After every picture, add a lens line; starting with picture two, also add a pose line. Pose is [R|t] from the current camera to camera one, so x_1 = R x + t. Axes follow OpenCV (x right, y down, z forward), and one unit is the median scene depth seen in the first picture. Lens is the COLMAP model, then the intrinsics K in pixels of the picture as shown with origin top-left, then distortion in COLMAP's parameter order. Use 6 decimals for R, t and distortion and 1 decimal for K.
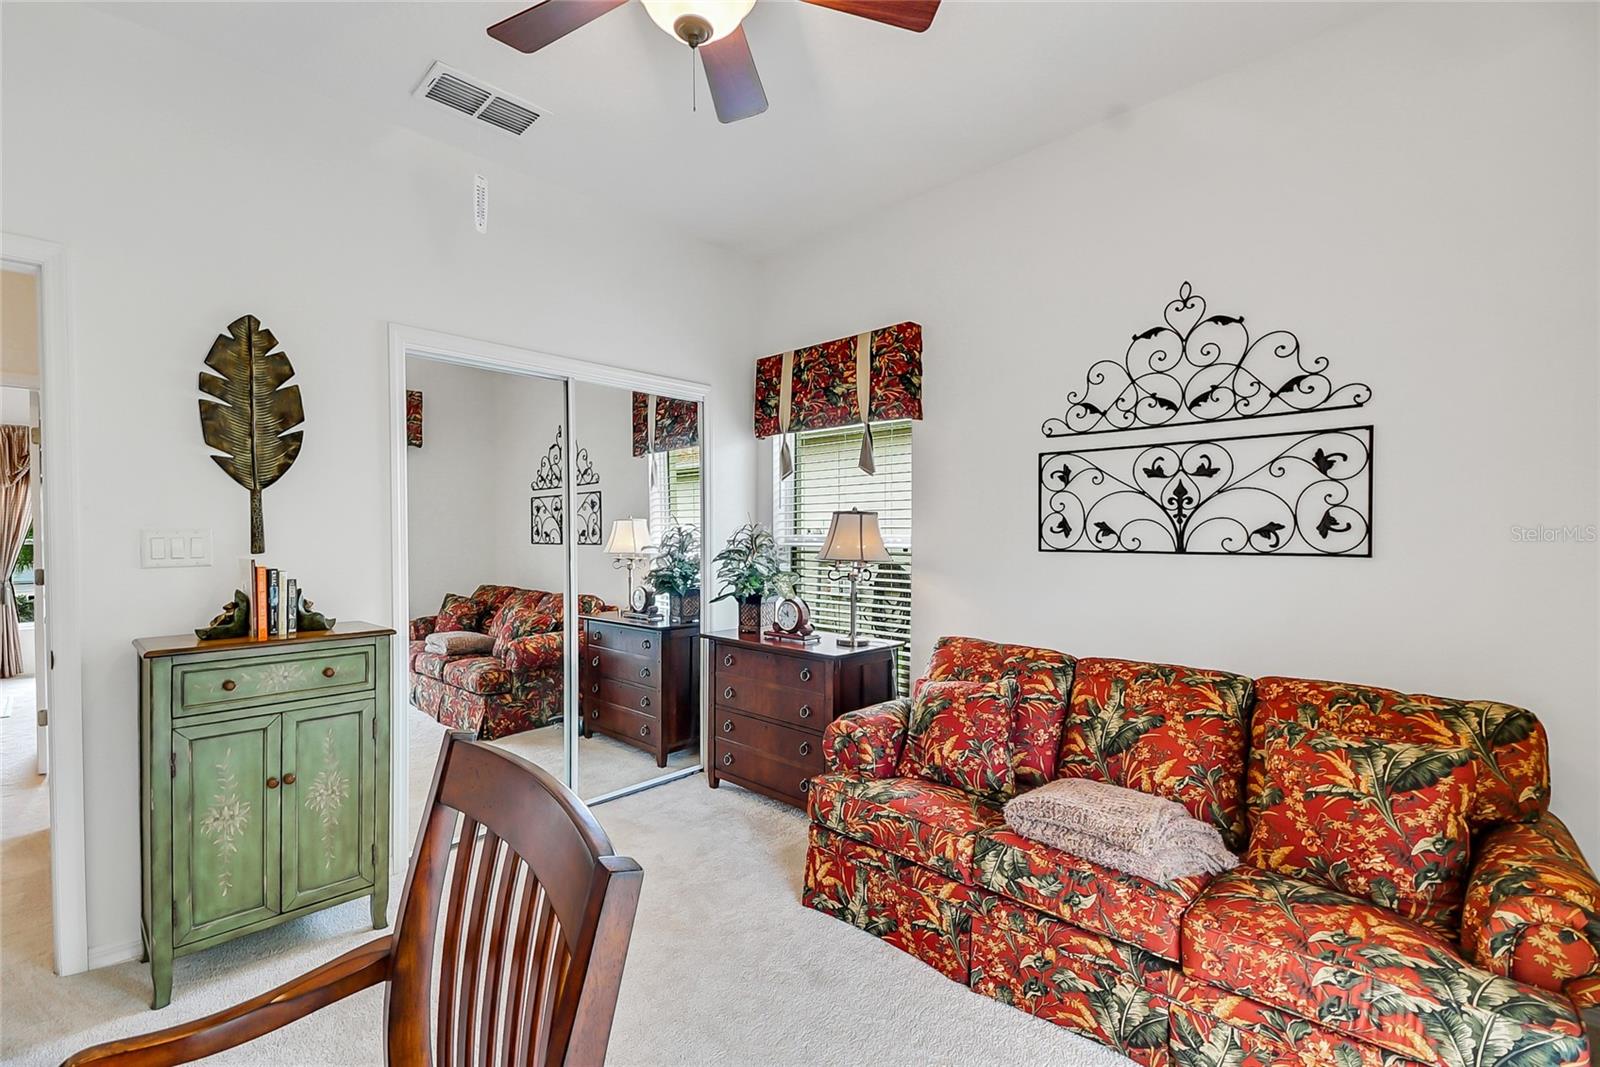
lens RADIAL K [[705.9, 0, 780.0], [0, 705.9, 538.9], [0, 0, 1]] dist [0.043418, -0.019697]
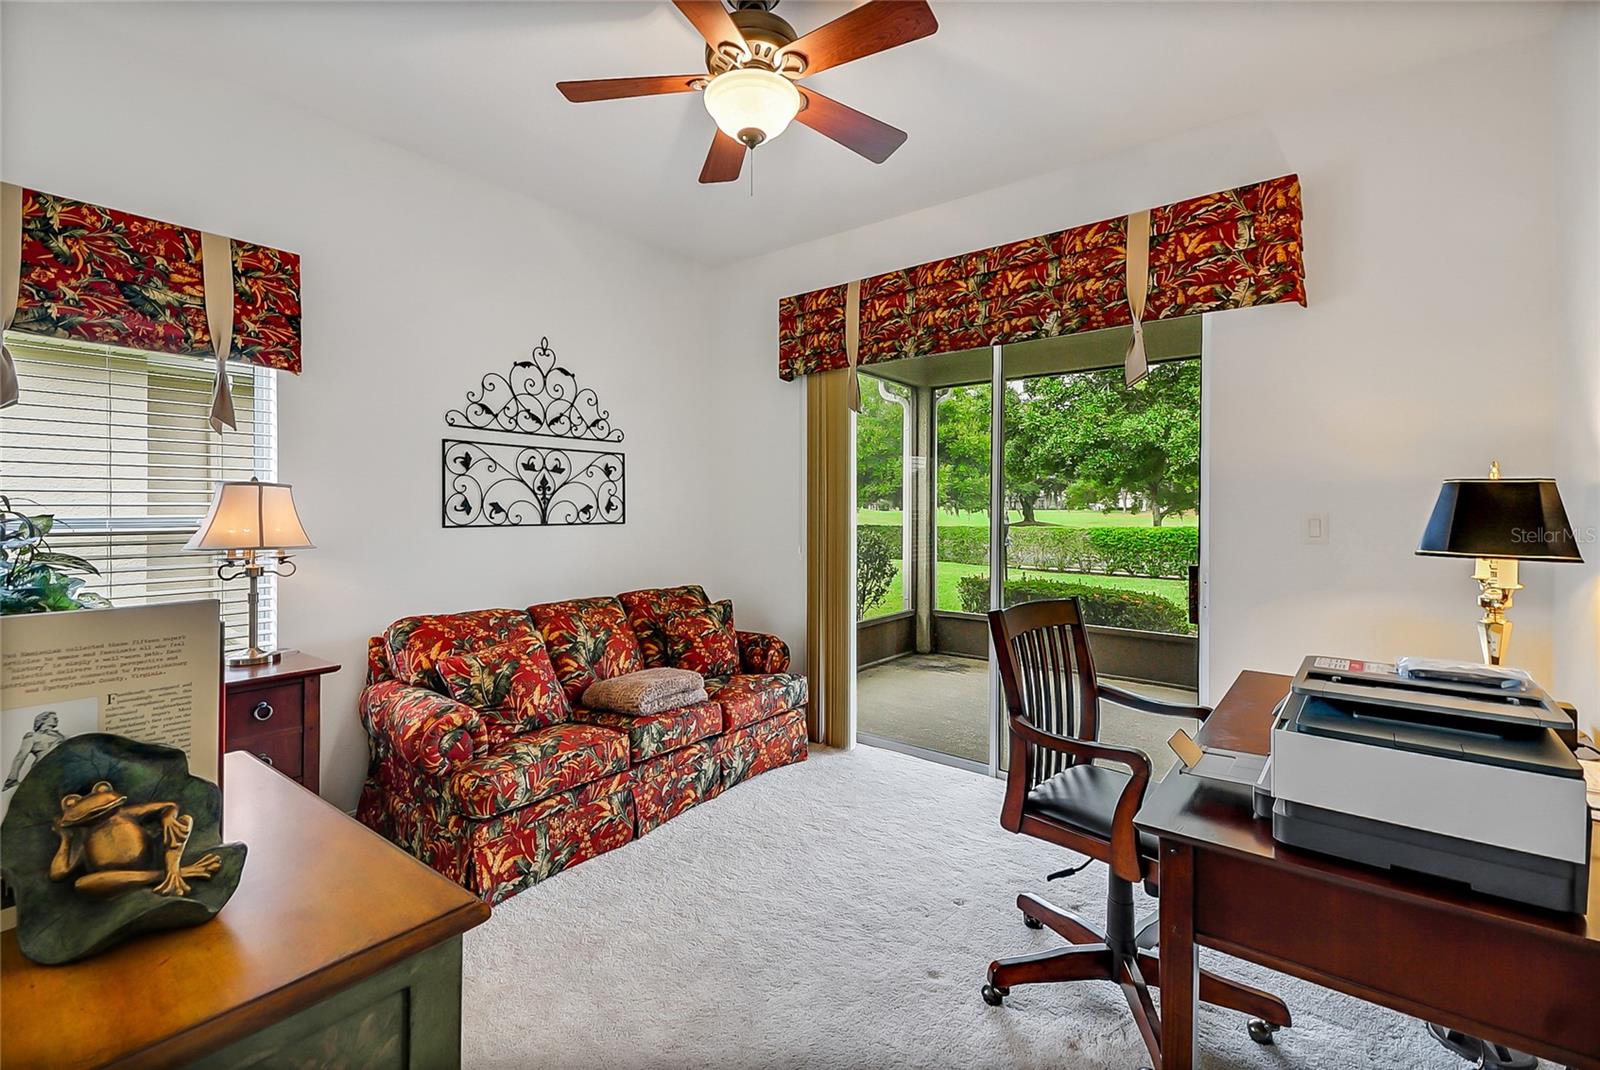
lens RADIAL K [[692.5, 0, 786.8], [0, 692.5, 504.2], [0, 0, 1]] dist [0.041045, -0.017773]
pose [[-0.104347, 0.009785, 0.994493, -0.900887], [0.009243, 0.999918, -0.008868, -0.005307], [-0.994498, 0.008267, -0.104429, 0.682476]]
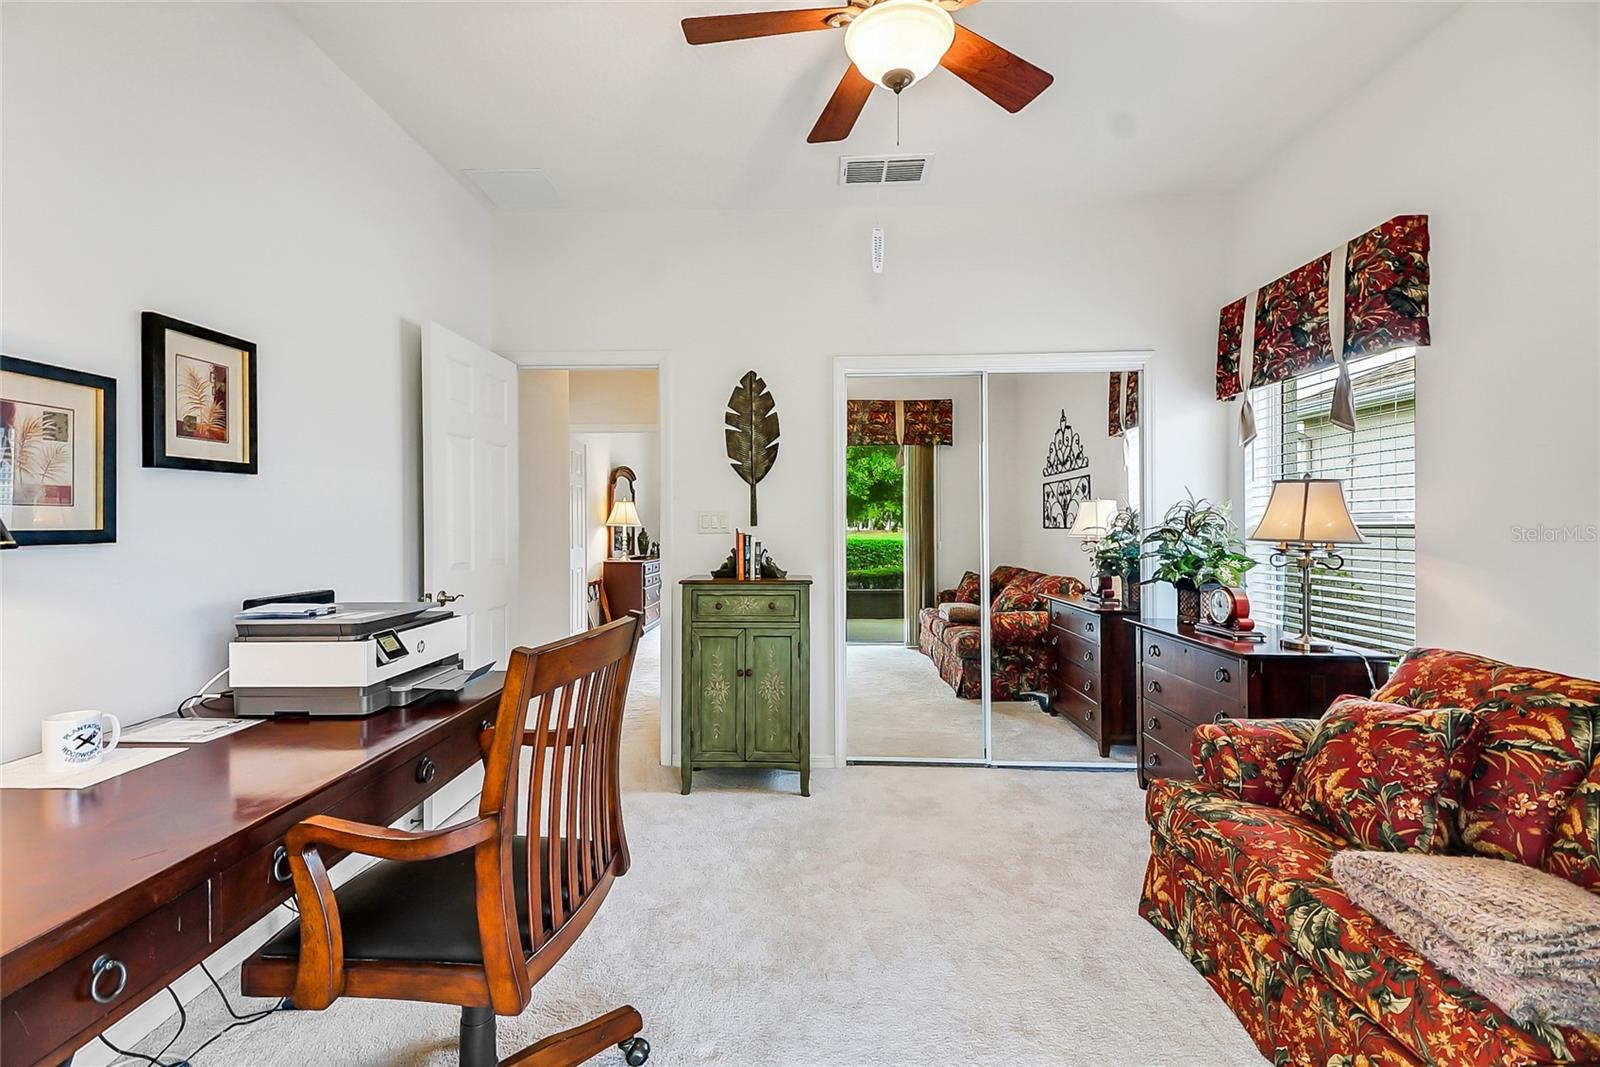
lens RADIAL K [[705.9, 0, 777.6], [0, 705.9, 516.6], [0, 0, 1]] dist [0.043418, -0.019697]
pose [[0.665112, -0.011815, -0.746650, 0.403338], [-0.005029, 0.999781, -0.020300, 0.029083], [0.746727, 0.017257, 0.664907, 0.040713]]
